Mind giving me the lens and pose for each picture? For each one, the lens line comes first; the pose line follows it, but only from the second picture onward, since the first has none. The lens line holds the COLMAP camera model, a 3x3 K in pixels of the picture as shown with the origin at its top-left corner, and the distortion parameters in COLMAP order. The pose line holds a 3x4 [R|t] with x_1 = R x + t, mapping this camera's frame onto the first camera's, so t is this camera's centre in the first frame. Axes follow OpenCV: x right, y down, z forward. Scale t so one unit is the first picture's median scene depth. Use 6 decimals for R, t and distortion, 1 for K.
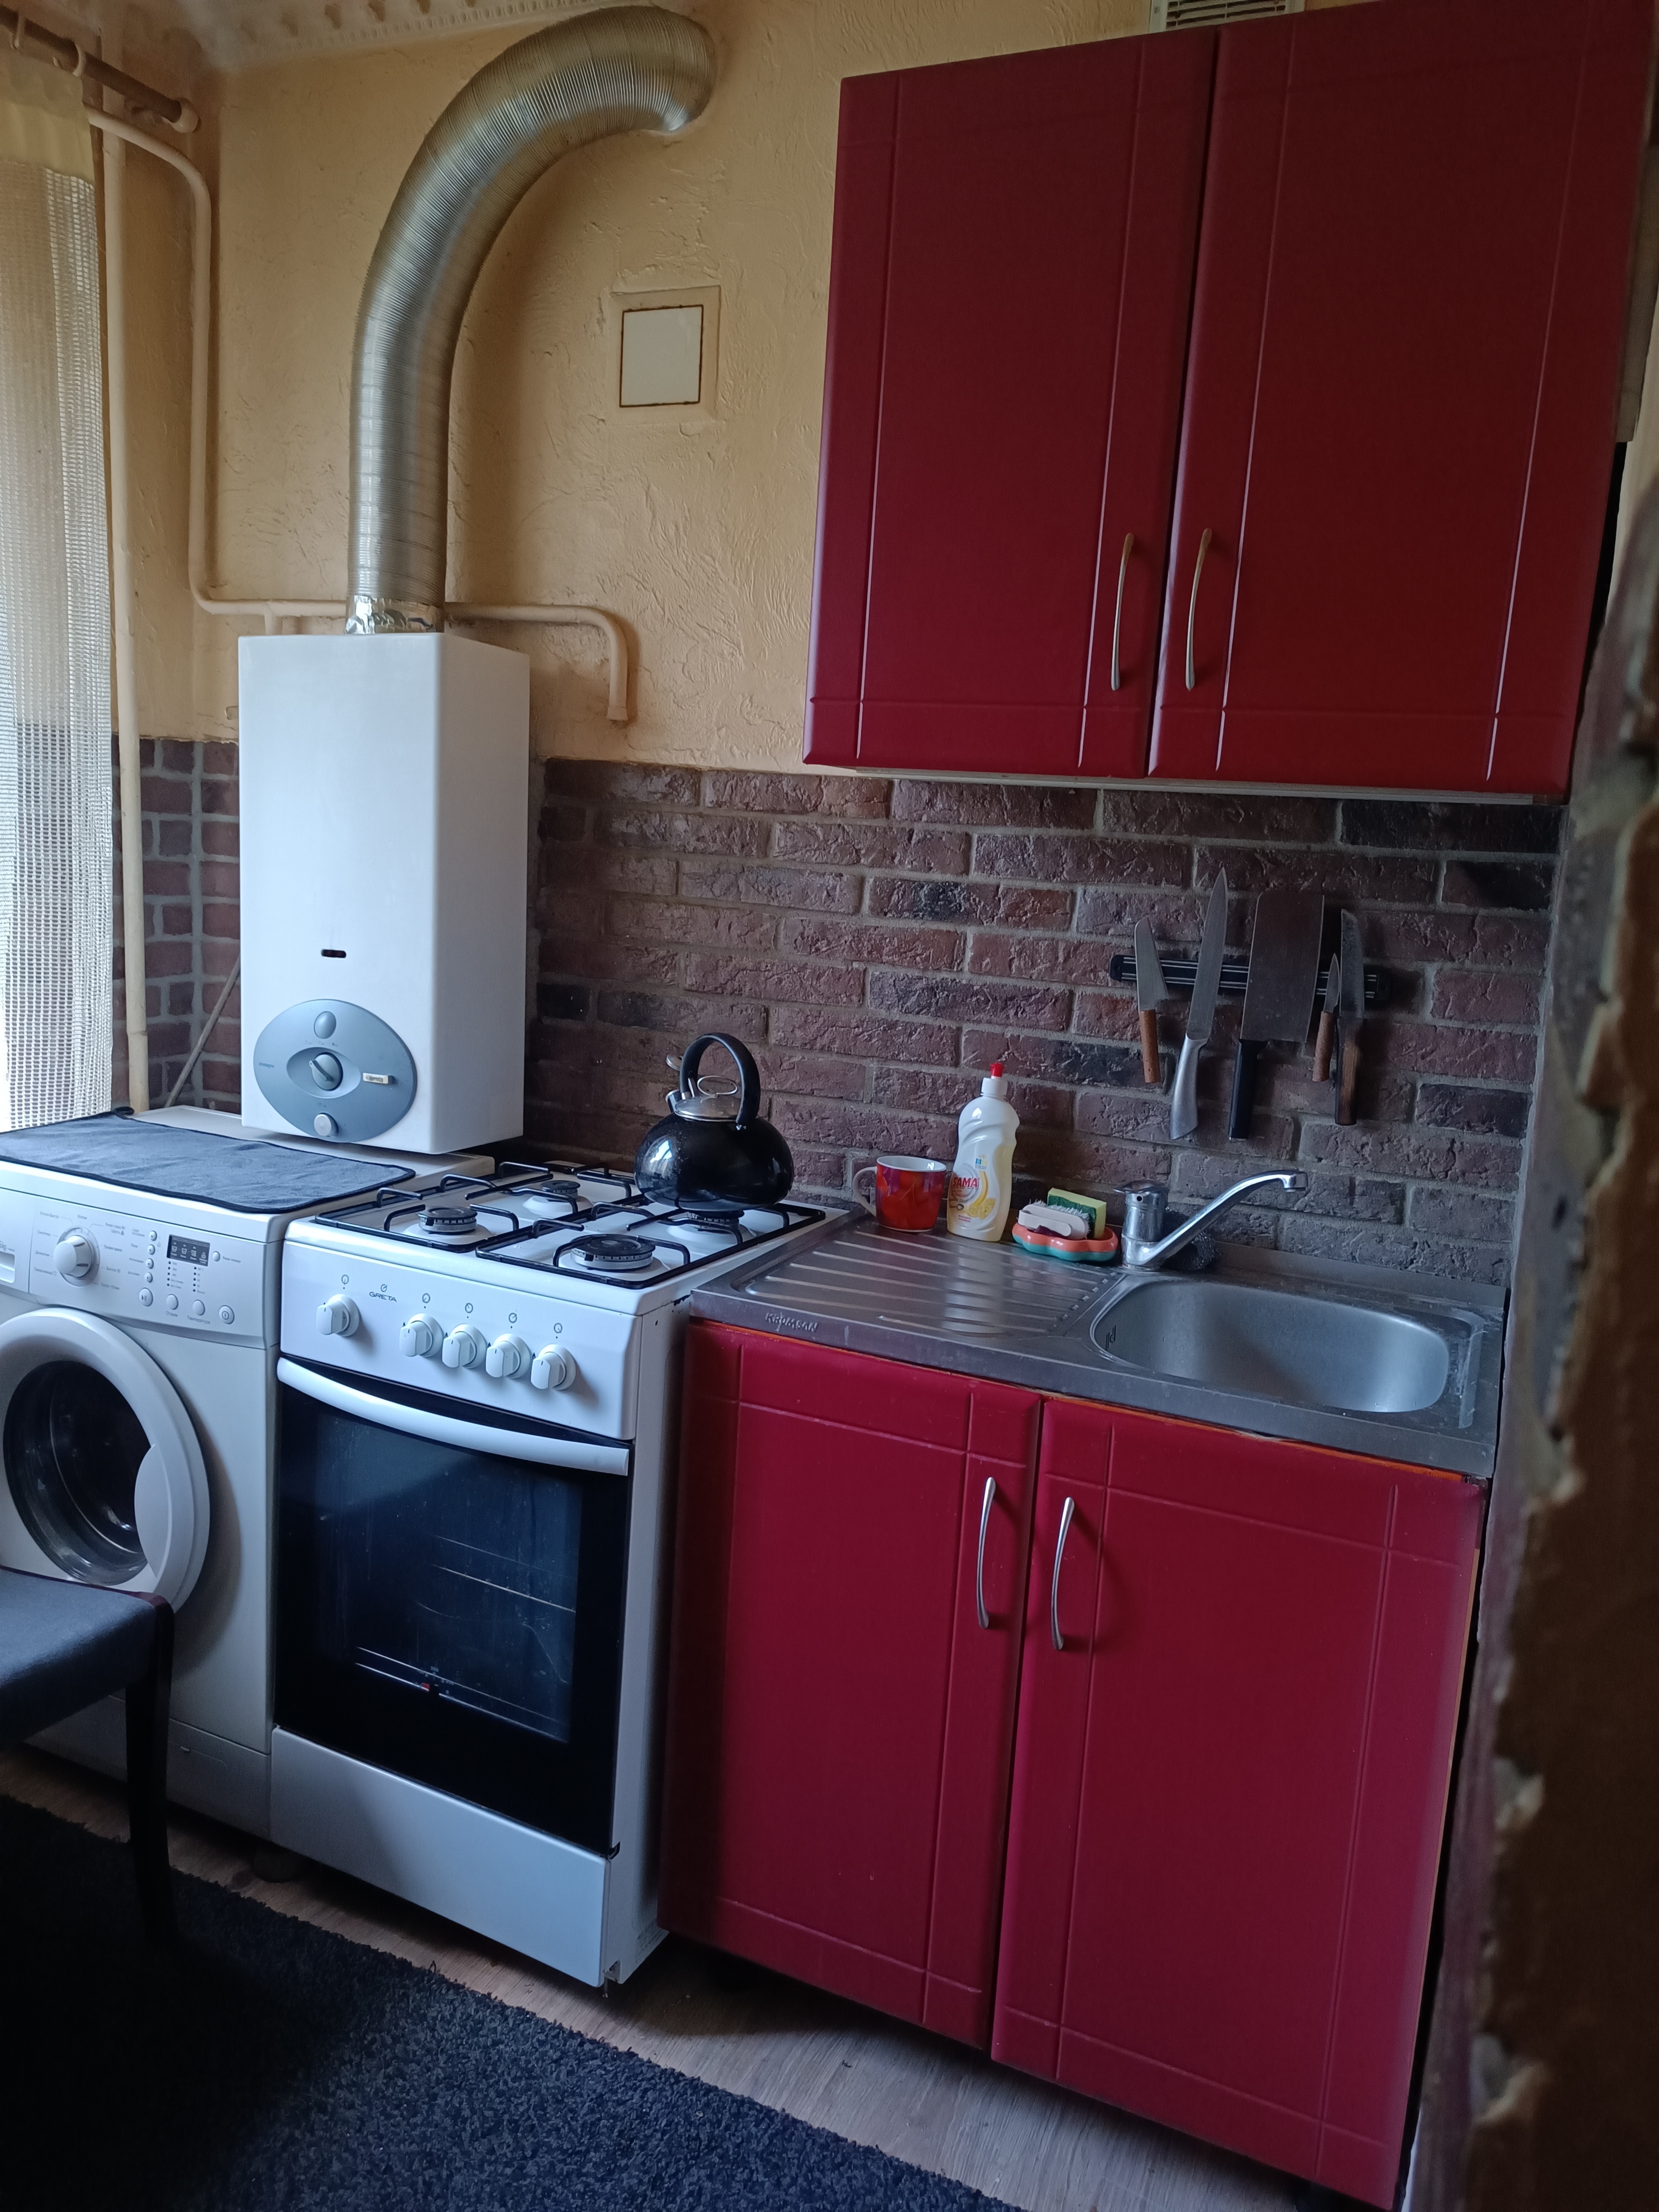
lens RADIAL K [[1638.6, 0, 829.5], [0, 1638.6, 1106.0], [0, 0, 1]] dist [0.055418, -0.057370]
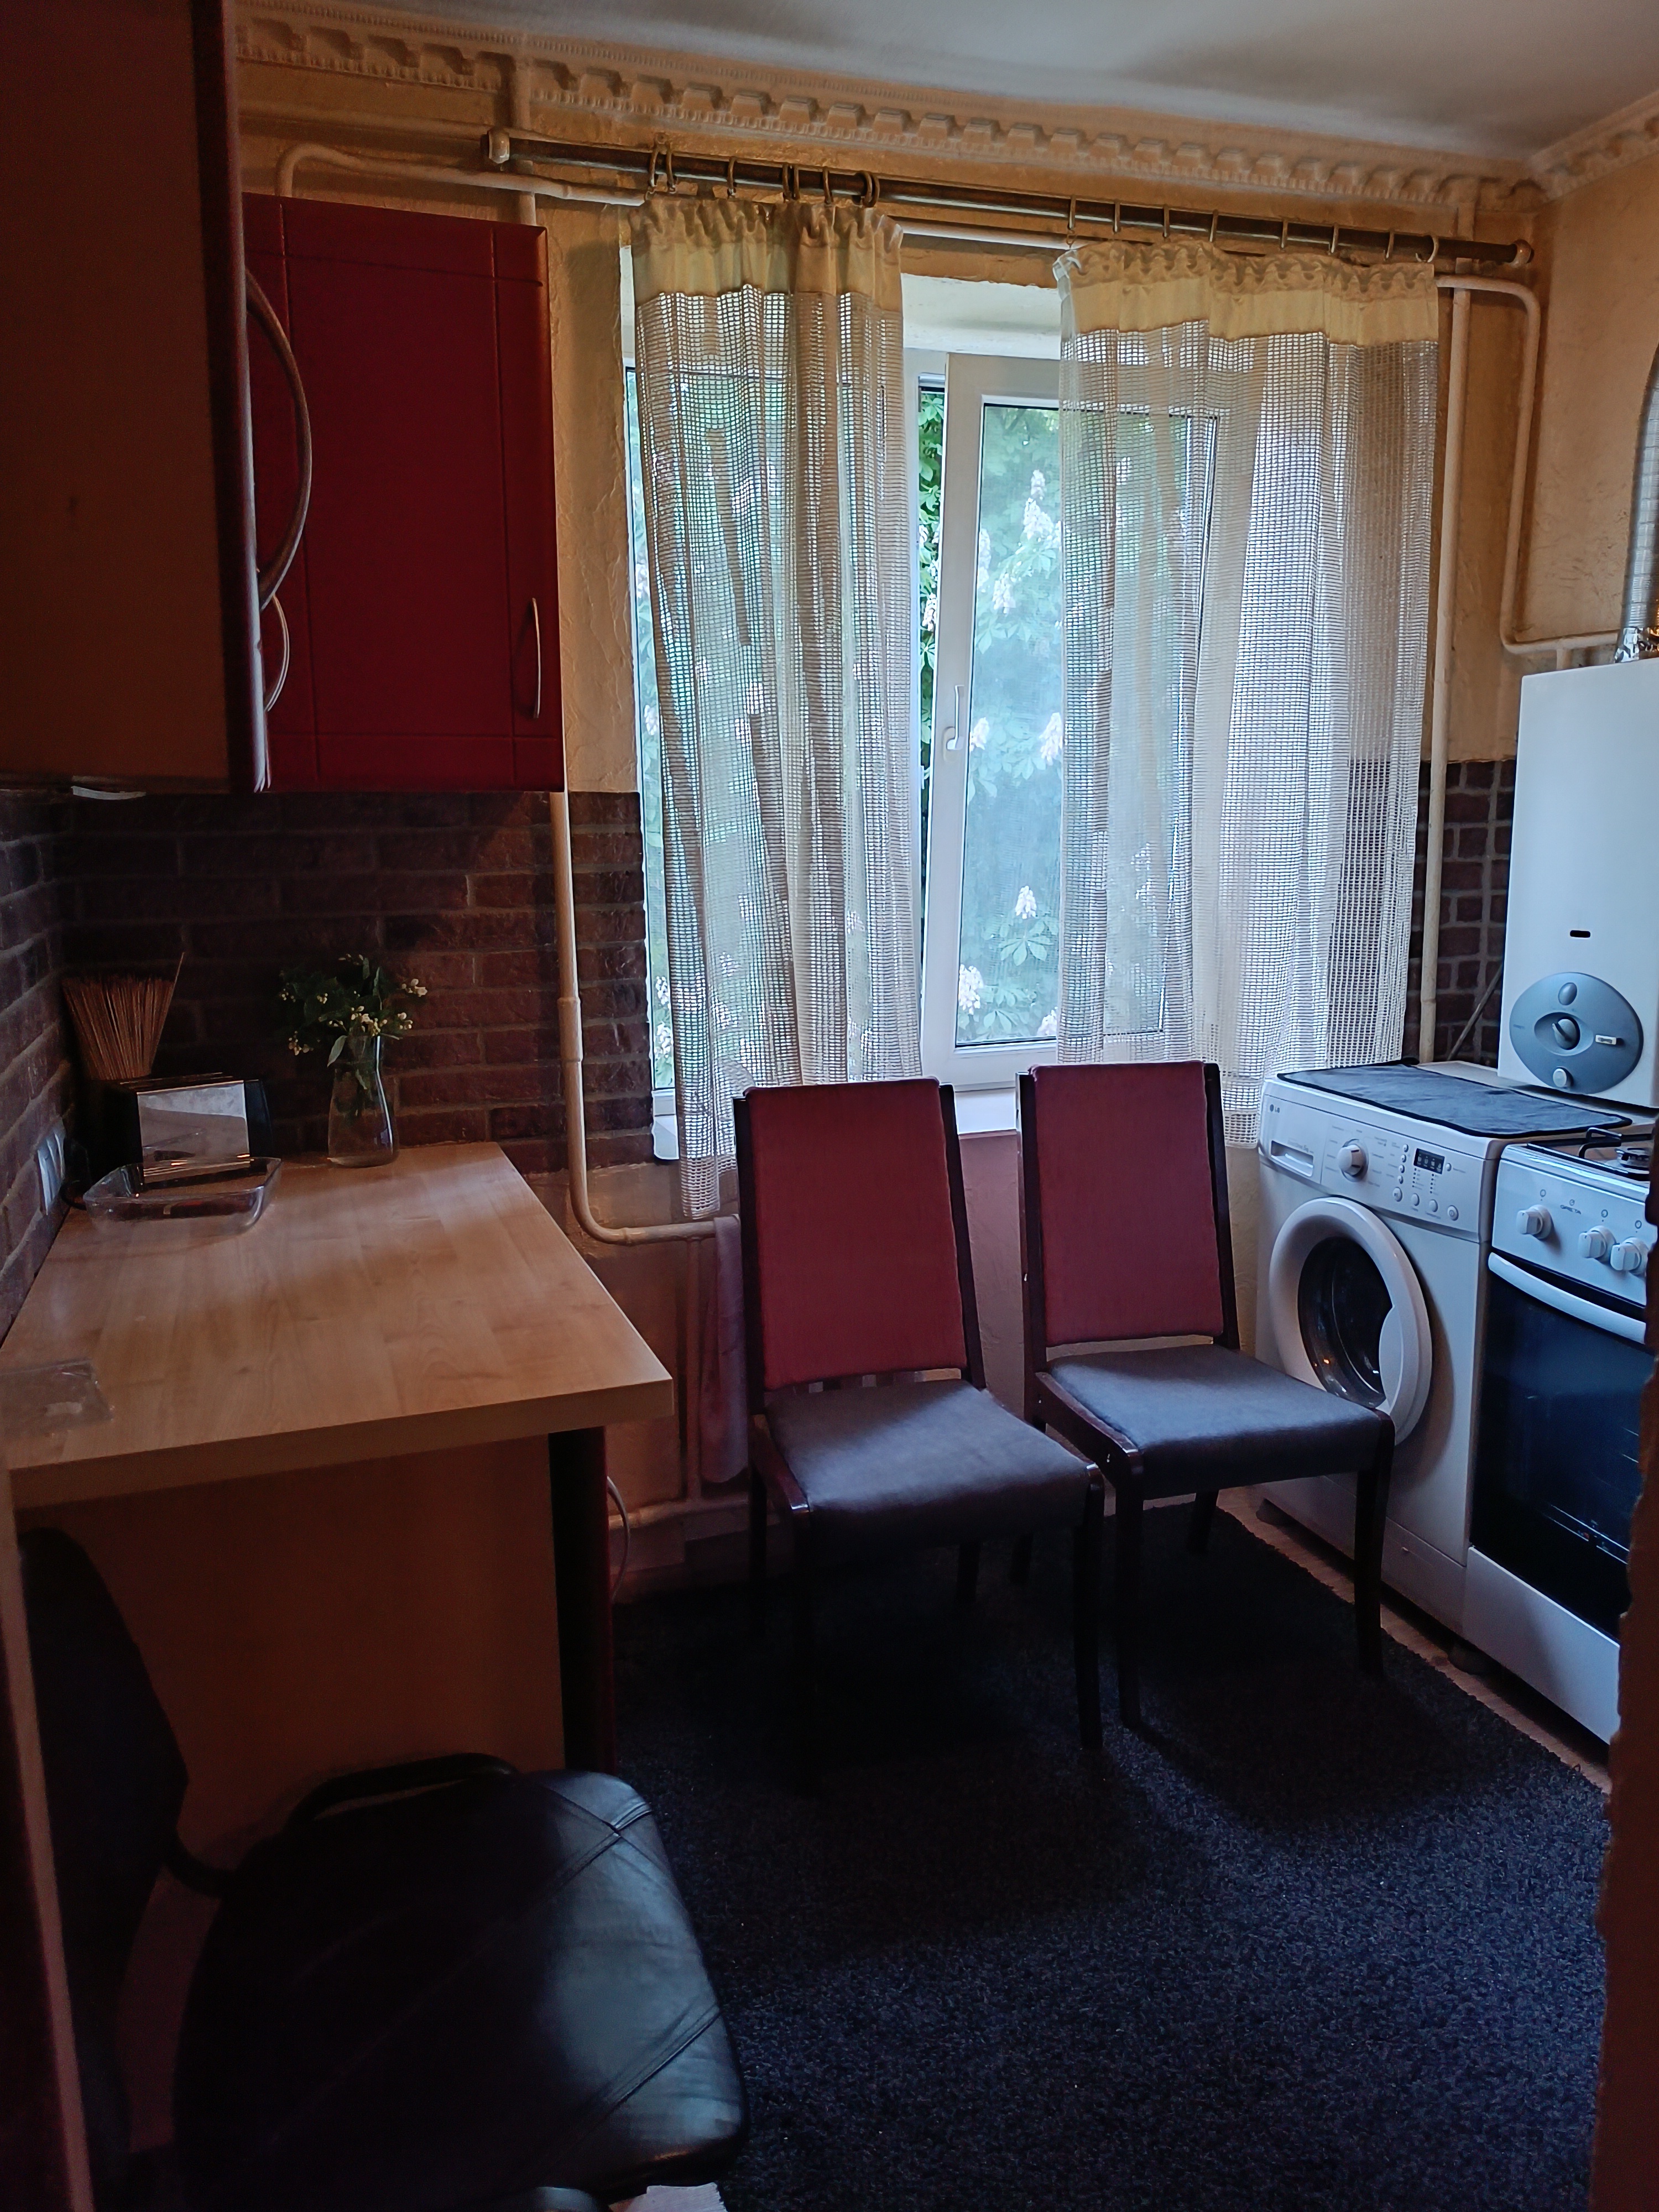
lens RADIAL K [[1573.4, 0, 829.5], [0, 1573.4, 1106.0], [0, 0, 1]] dist [-0.034632, 0.000102]
pose [[0.693041, 0.068149, -0.717670, 0.139983], [-0.062535, 0.997452, 0.034328, 0.026319], [0.718181, 0.021089, 0.695537, -0.166873]]
